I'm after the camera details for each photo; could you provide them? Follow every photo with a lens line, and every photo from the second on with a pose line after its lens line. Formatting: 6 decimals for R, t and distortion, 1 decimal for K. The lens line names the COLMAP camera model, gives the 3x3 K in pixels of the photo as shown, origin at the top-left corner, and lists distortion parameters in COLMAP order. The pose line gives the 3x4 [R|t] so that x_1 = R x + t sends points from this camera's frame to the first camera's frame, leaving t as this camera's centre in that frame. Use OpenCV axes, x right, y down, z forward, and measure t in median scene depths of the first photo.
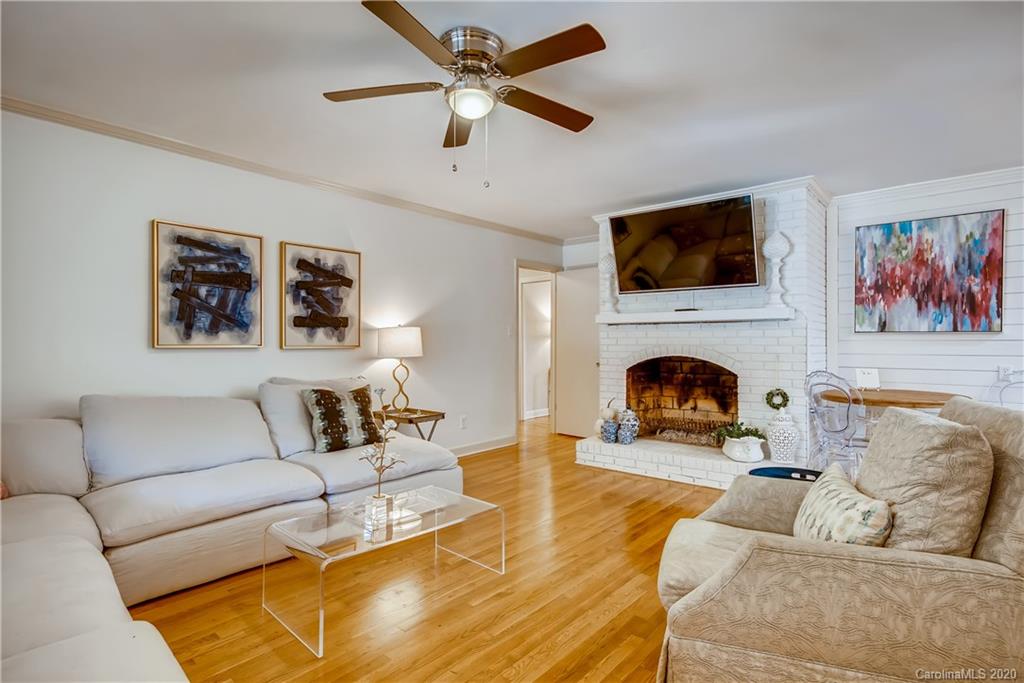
lens RADIAL K [[516.4, 0, 517.6], [0, 516.4, 336.6], [0, 0, 1]] dist [-0.022324, 0.030973]
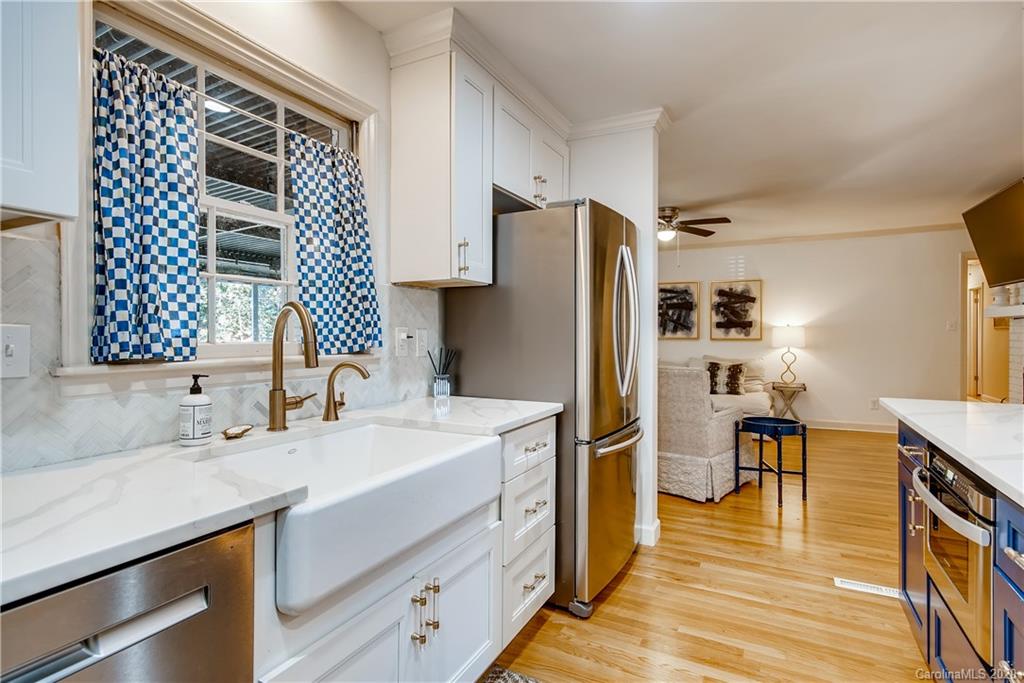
lens RADIAL K [[516.4, 0, 517.6], [0, 516.4, 336.6], [0, 0, 1]] dist [-0.022324, 0.030973]
pose [[0.216184, 0.004599, -0.976342, 1.140554], [0.009937, 0.999927, 0.006910, -0.007700], [0.976302, -0.011196, 0.216122, -0.075418]]
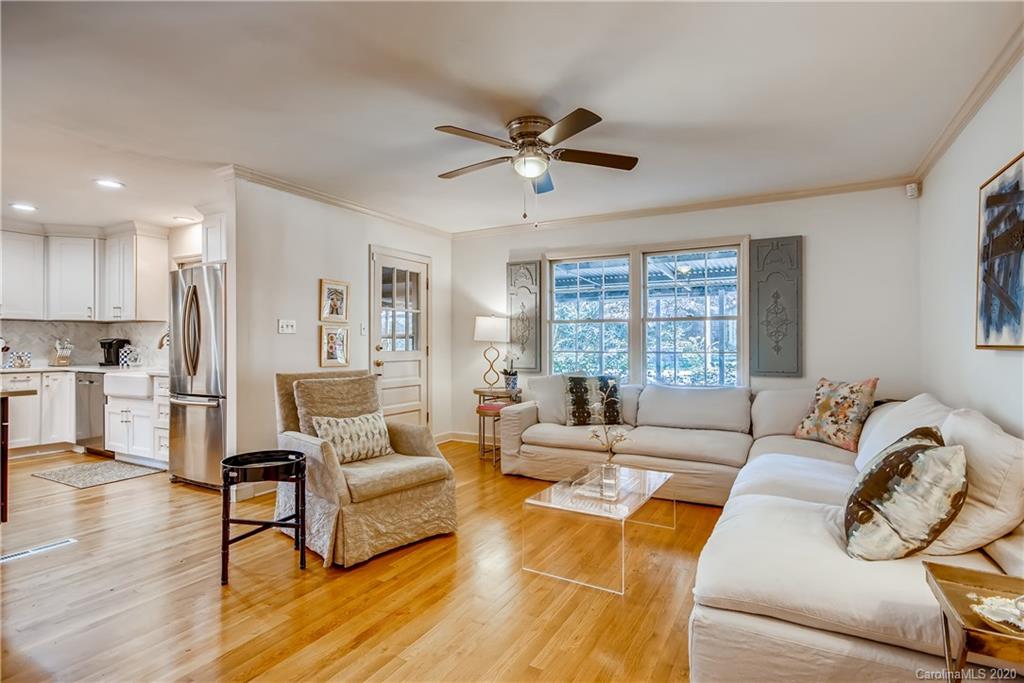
lens RADIAL K [[510.1, 0, 518.0], [0, 510.1, 345.7], [0, 0, 1]] dist [-0.015745, 0.019391]
pose [[-0.980531, 0.000916, -0.196361, 0.126179], [0.002319, 0.999973, -0.006914, 0.017549], [0.196350, -0.007235, -0.980507, 1.304204]]
